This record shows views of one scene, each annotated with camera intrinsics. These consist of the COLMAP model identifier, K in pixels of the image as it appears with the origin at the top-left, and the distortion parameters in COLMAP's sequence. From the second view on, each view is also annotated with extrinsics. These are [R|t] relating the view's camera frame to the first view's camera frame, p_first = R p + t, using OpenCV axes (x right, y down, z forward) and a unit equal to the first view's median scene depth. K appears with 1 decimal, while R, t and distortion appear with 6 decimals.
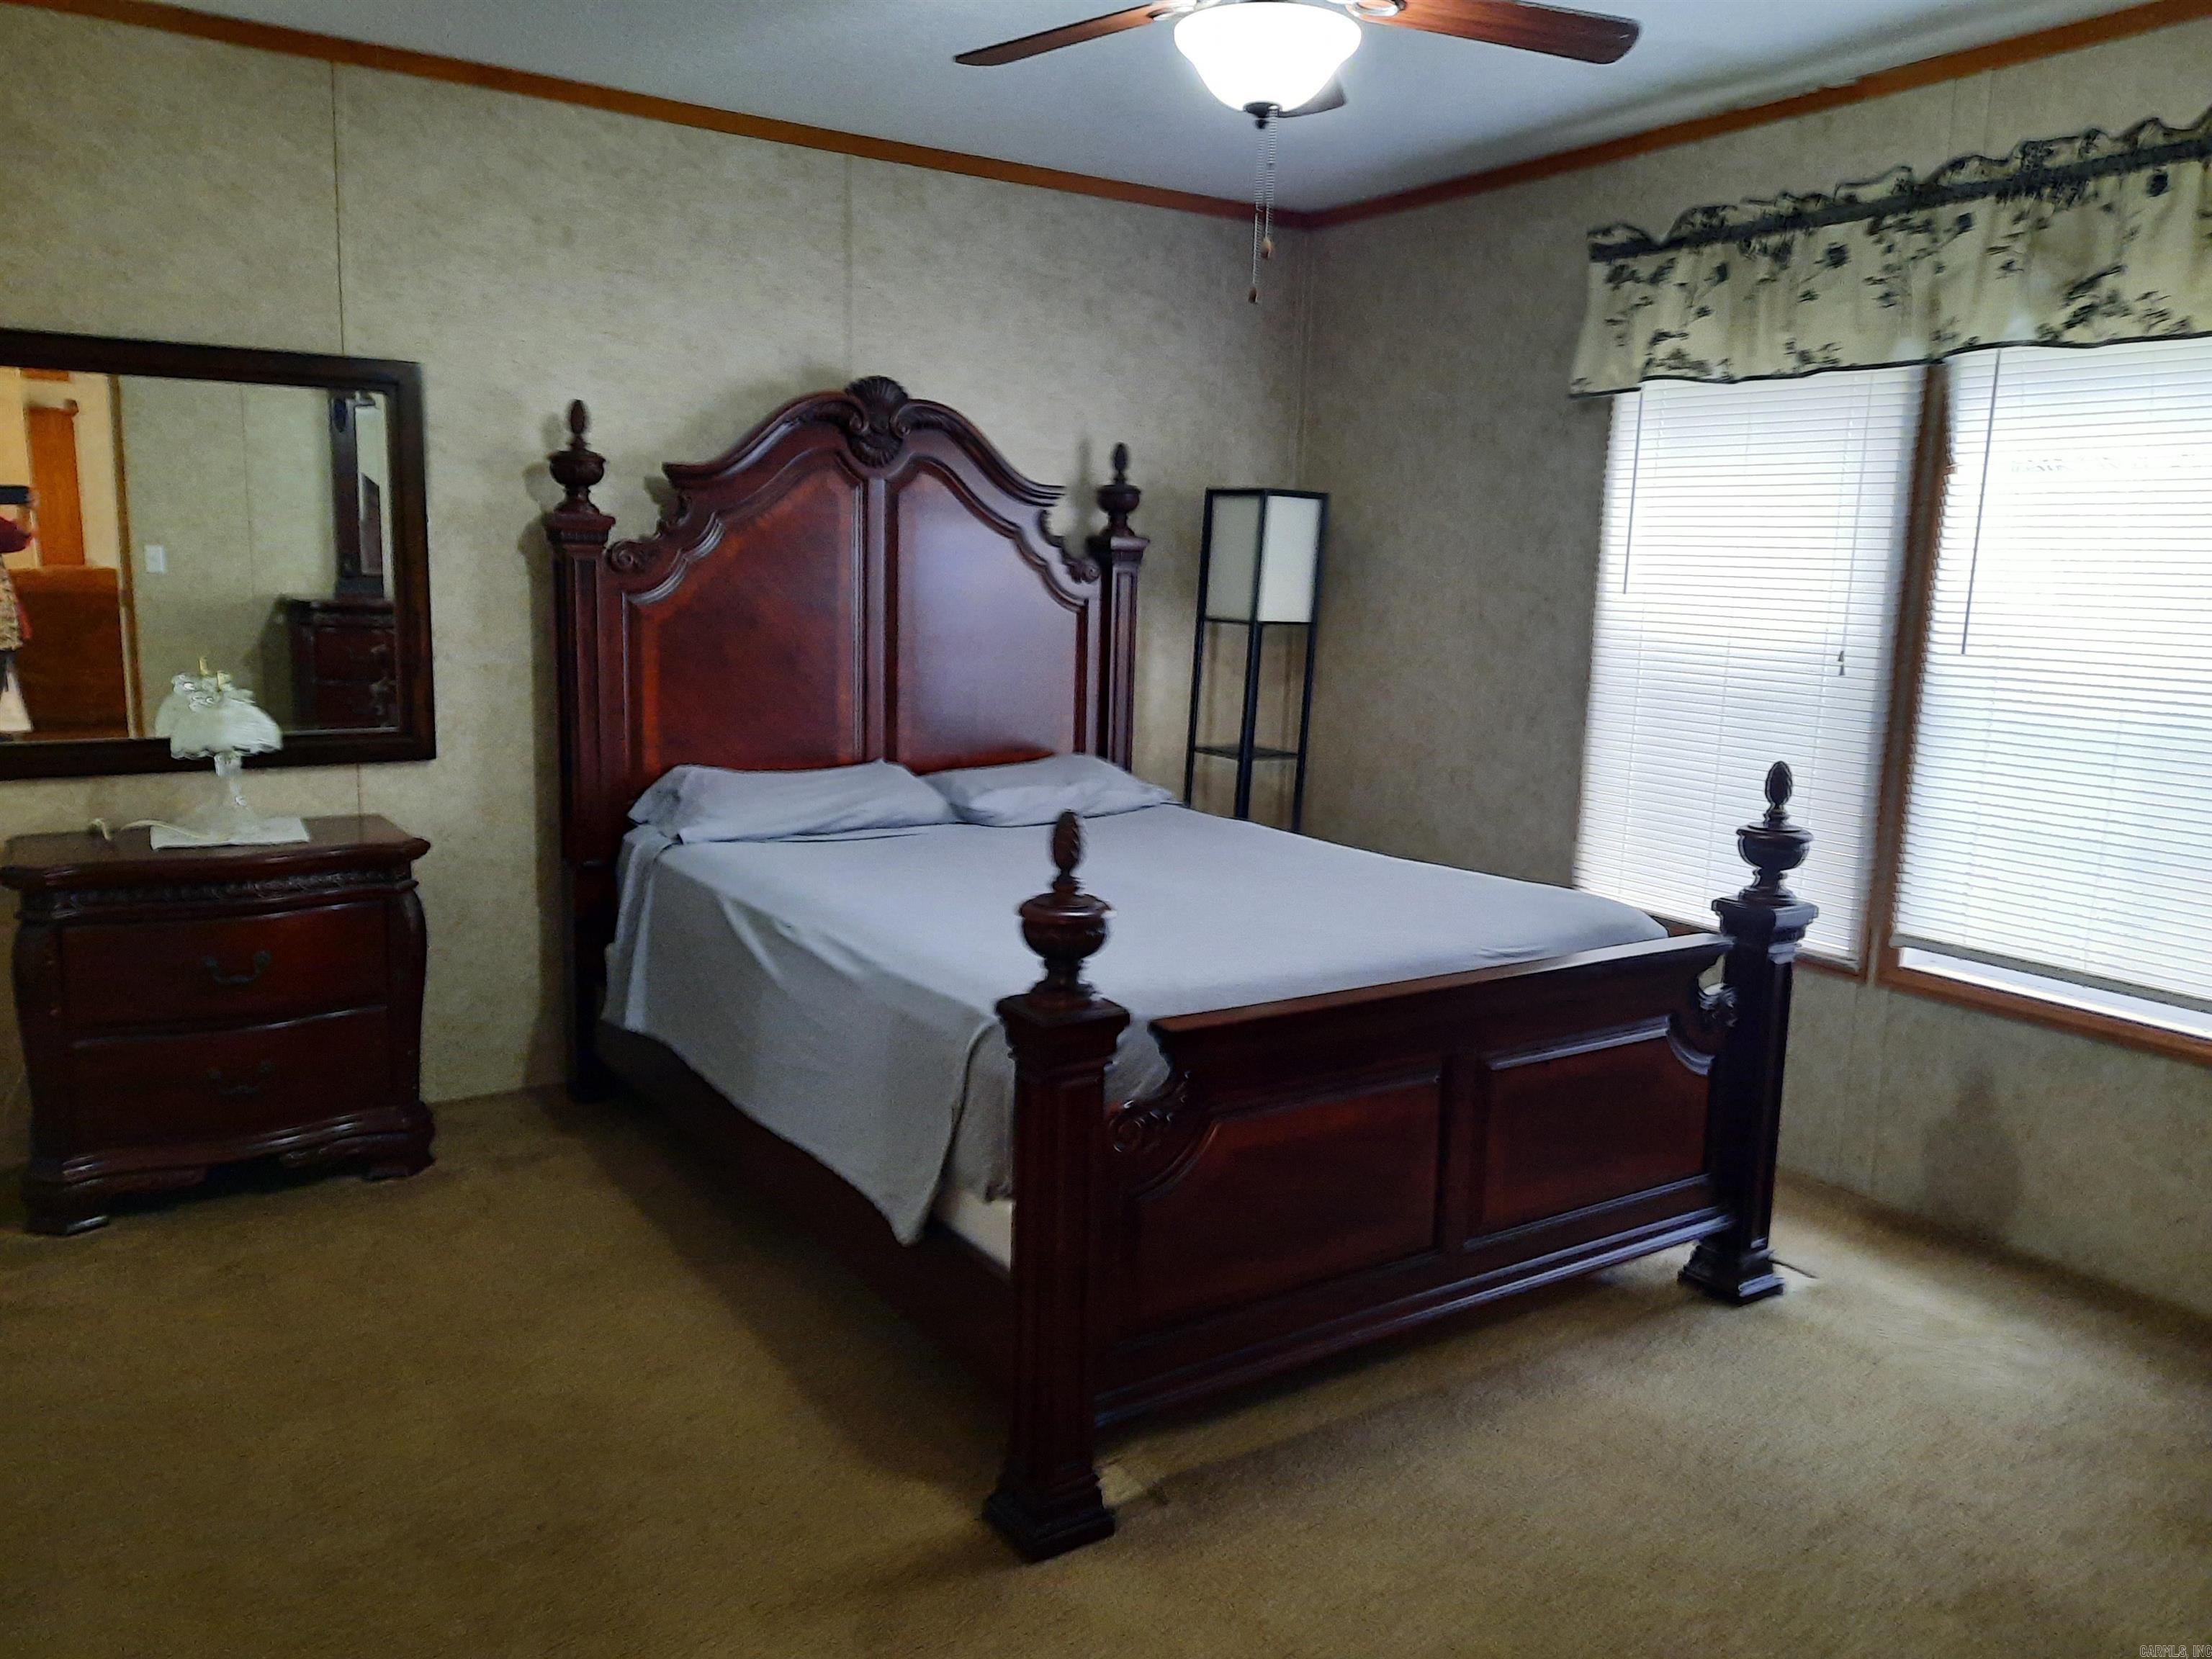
lens RADIAL K [[1623.2, 0, 1096.2], [0, 1623.2, 825.0], [0, 0, 1]] dist [0.034875, -0.034183]
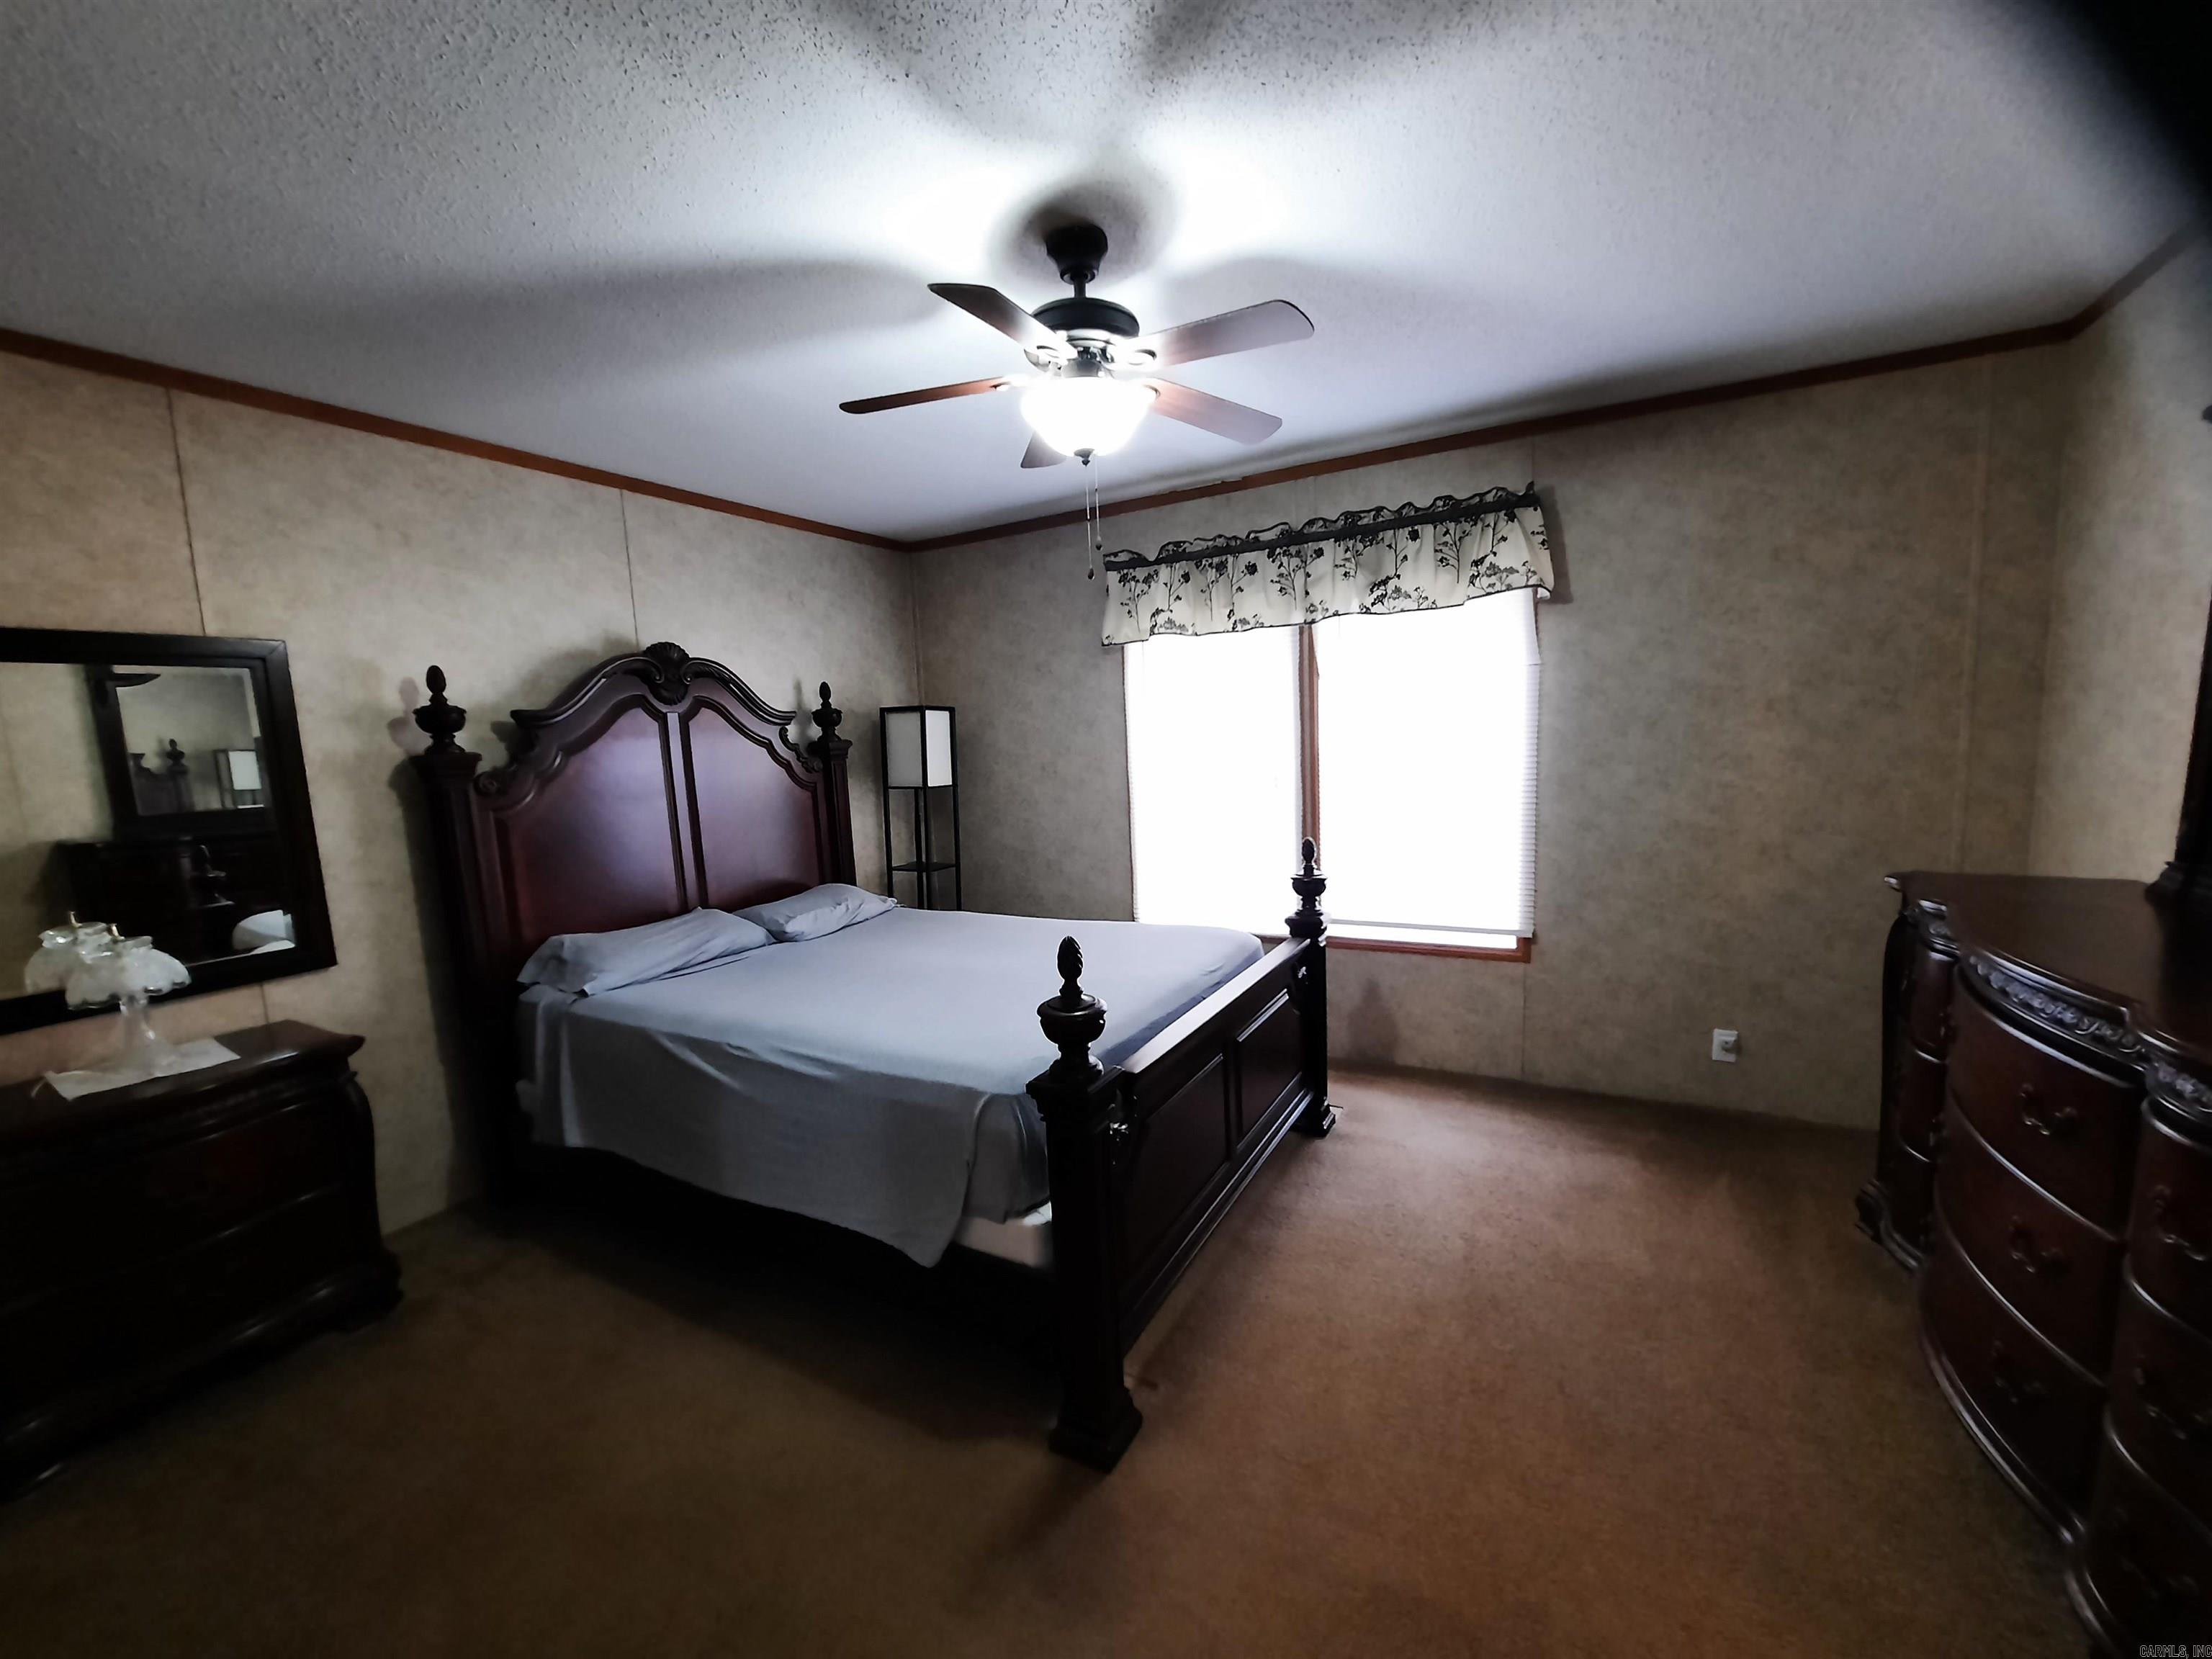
lens RADIAL K [[874.5, 0, 1093.5], [0, 874.5, 852.9], [0, 0, 1]] dist [-0.020029, -0.000123]
pose [[0.885286, -0.126144, 0.447613, -0.188771], [0.141958, 0.989871, -0.001802, -0.042933], [-0.442851, 0.065137, 0.894226, 0.185138]]
